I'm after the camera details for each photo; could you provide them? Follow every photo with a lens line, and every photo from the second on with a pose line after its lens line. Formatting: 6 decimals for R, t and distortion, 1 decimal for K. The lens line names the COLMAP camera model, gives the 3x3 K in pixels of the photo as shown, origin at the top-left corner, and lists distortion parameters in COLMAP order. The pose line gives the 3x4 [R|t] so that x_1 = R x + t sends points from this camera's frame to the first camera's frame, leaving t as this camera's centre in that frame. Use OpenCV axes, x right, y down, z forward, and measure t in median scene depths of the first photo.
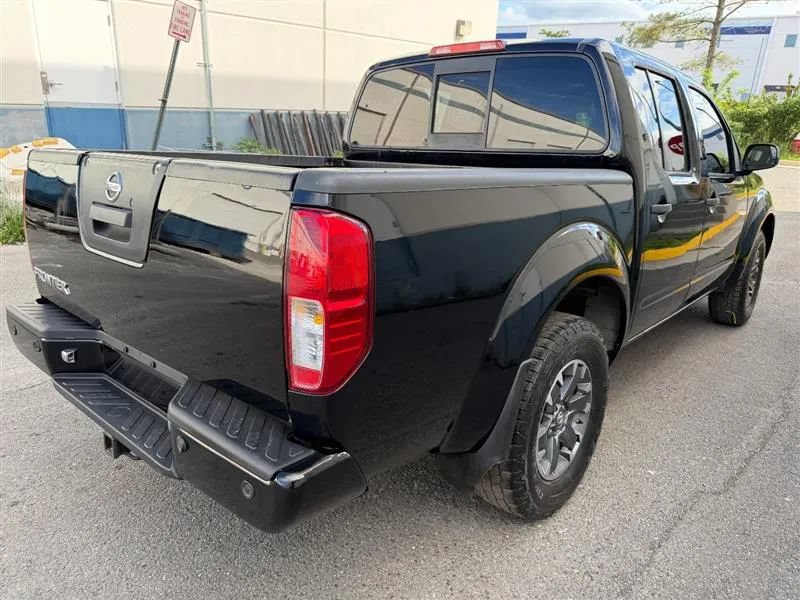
lens RADIAL K [[574.1, 0, 401.3], [0, 574.1, 299.0], [0, 0, 1]] dist [0.010444, -0.014019]
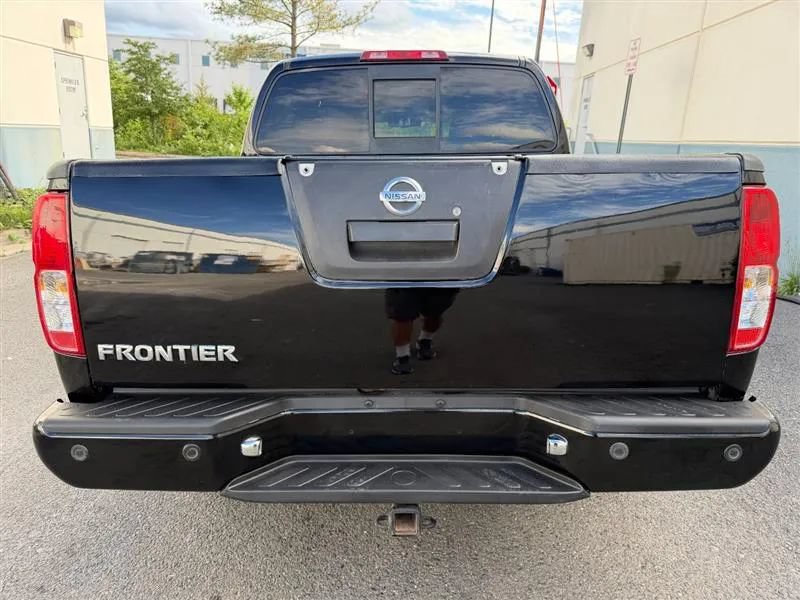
lens RADIAL K [[574.1, 0, 398.1], [0, 574.1, 298.8], [0, 0, 1]] dist [0.010444, -0.014019]
pose [[0.765789, -0.180844, 0.617140, -0.216915], [0.196440, 0.979560, 0.043290, -0.019139], [-0.612354, 0.088080, 0.785662, 0.082435]]
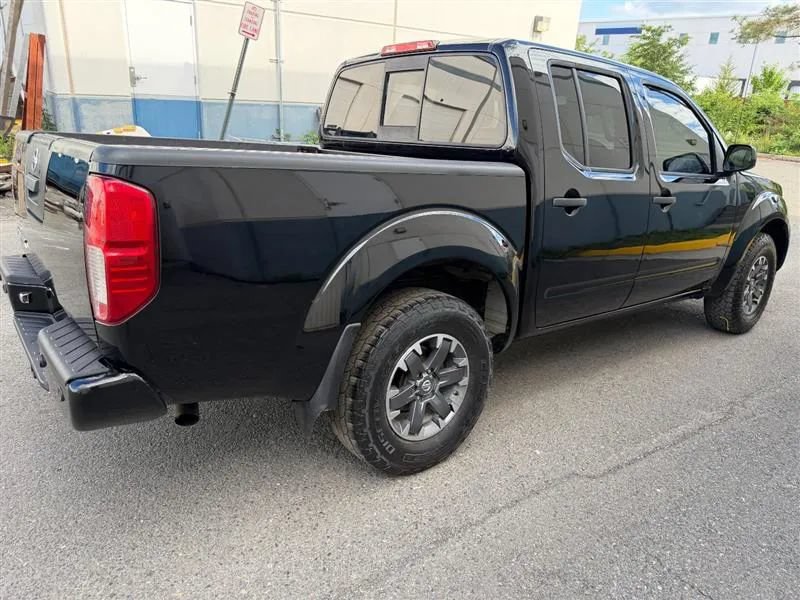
lens RADIAL K [[574.1, 0, 403.4], [0, 574.1, 297.5], [0, 0, 1]] dist [0.010444, -0.014019]
pose [[0.984907, 0.067600, -0.159335, 0.109441], [-0.066982, 0.997711, 0.009249, 0.008505], [0.159595, 0.001563, 0.987181, -0.024627]]
